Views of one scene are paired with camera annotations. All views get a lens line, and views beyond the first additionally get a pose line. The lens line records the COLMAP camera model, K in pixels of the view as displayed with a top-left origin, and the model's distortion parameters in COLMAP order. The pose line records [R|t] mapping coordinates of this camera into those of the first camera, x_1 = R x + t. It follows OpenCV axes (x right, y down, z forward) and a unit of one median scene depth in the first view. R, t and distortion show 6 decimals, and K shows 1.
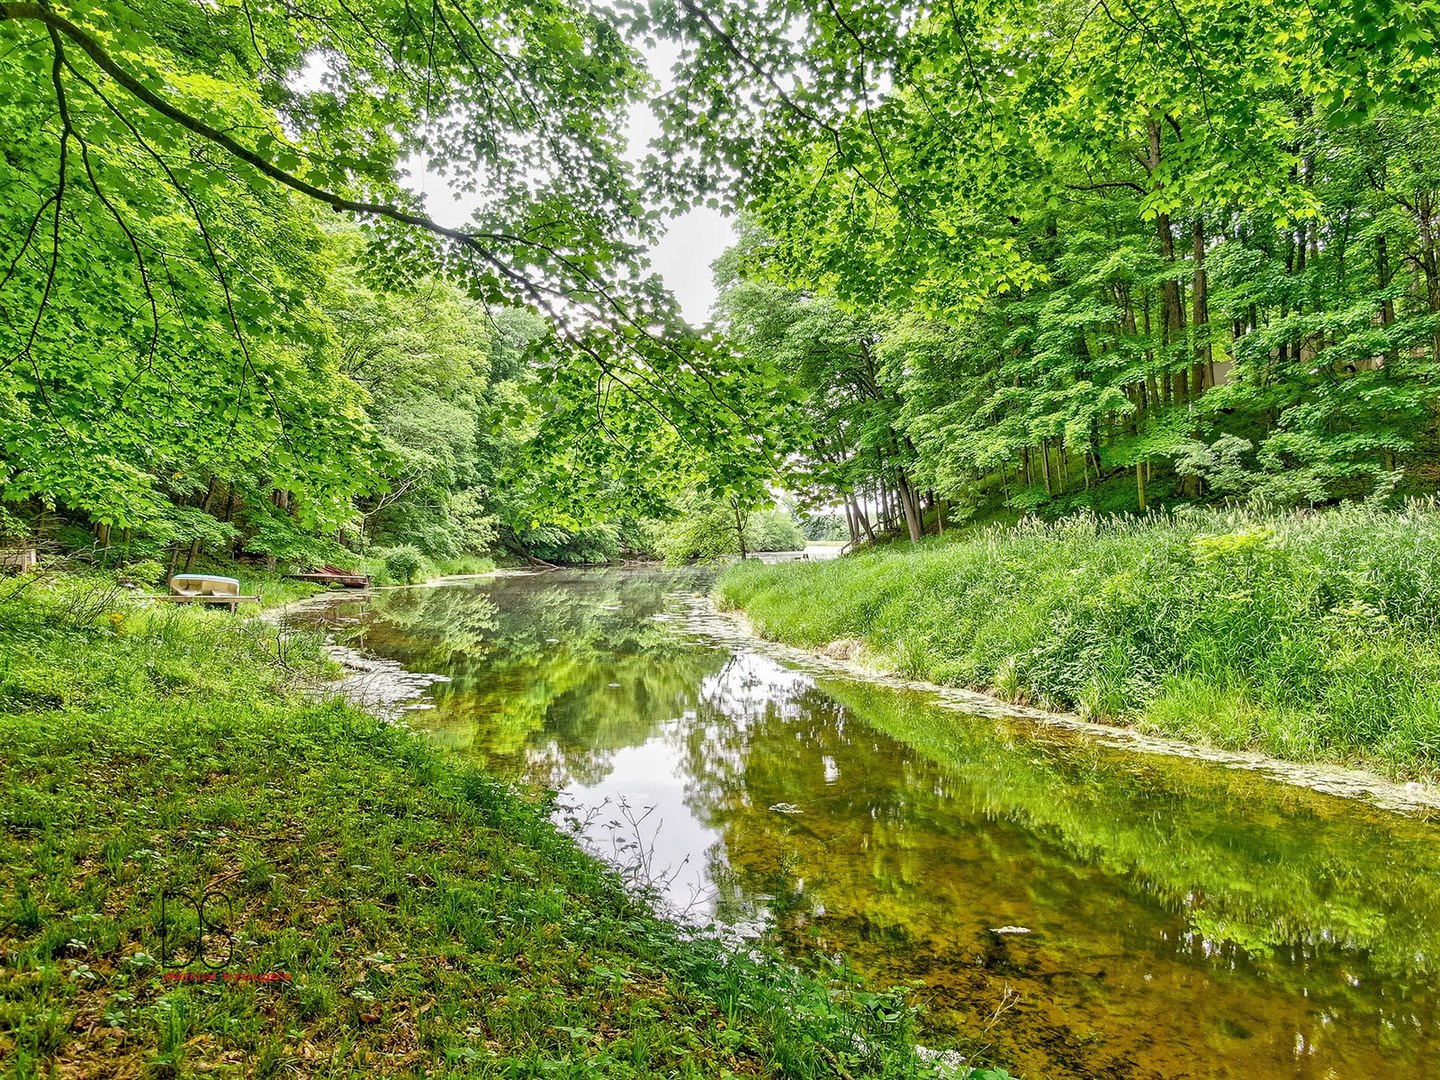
lens RADIAL K [[1026.0, 0, 721.5], [0, 1026.0, 536.5], [0, 0, 1]] dist [-0.000578, 0.010413]
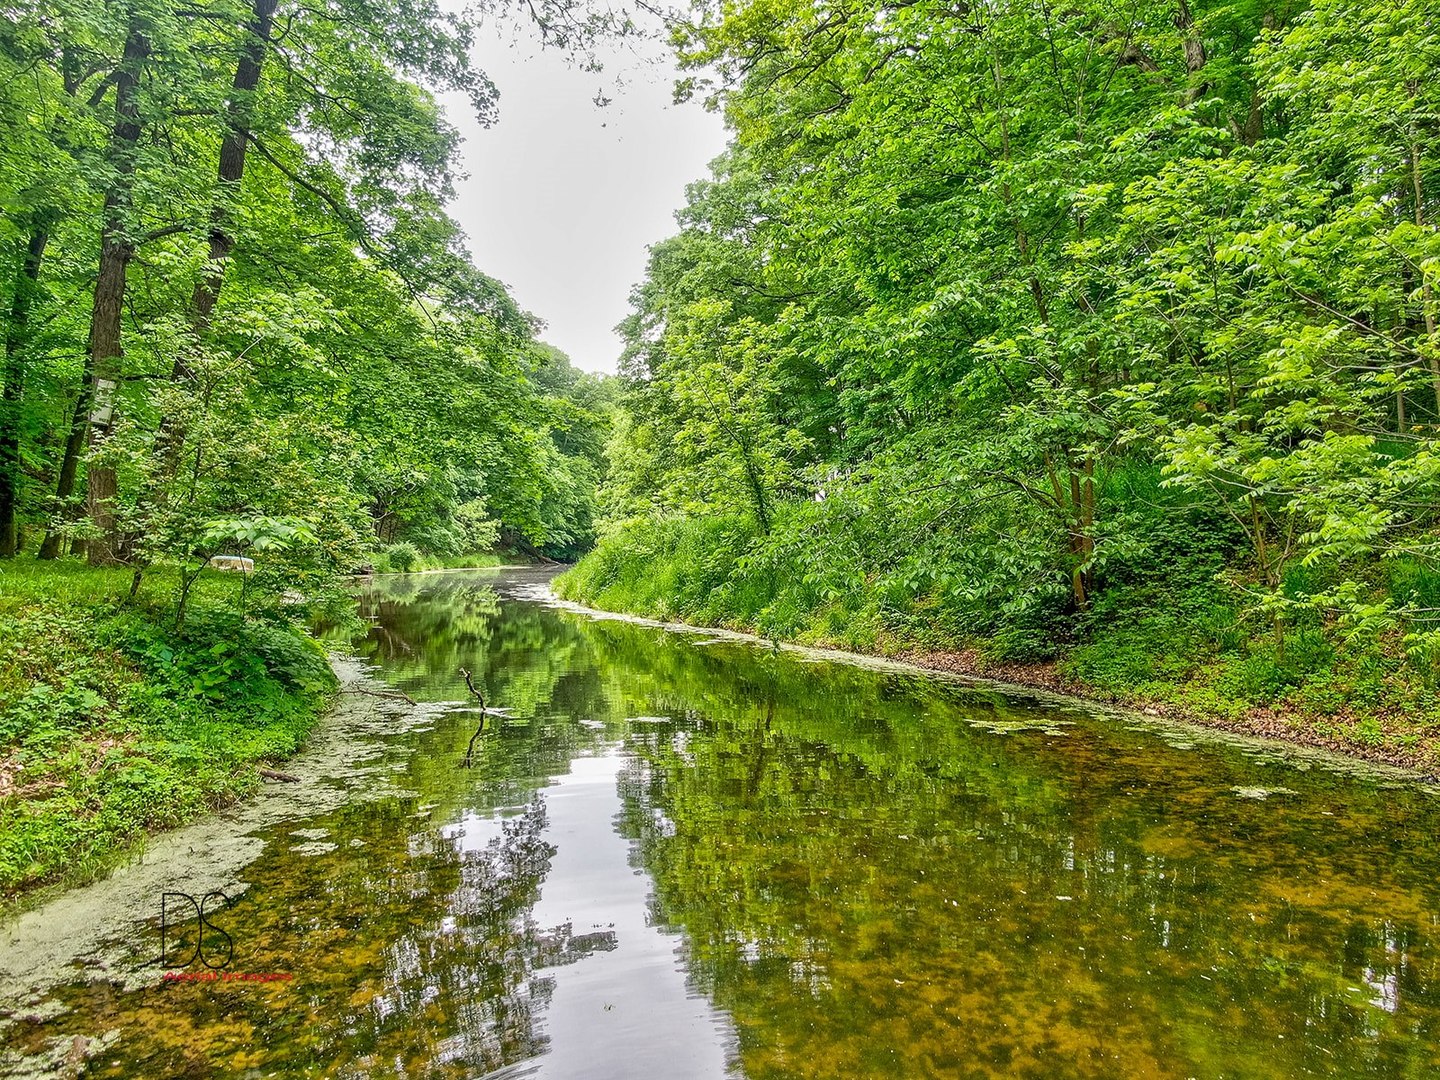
lens RADIAL K [[1026.0, 0, 718.7], [0, 1026.0, 541.5], [0, 0, 1]] dist [-0.000578, 0.010413]
pose [[0.997226, -0.002498, -0.074394, 0.129435], [0.002509, 0.999997, 0.000055, 0.005074], [0.074394, -0.000242, 0.997229, -0.188097]]
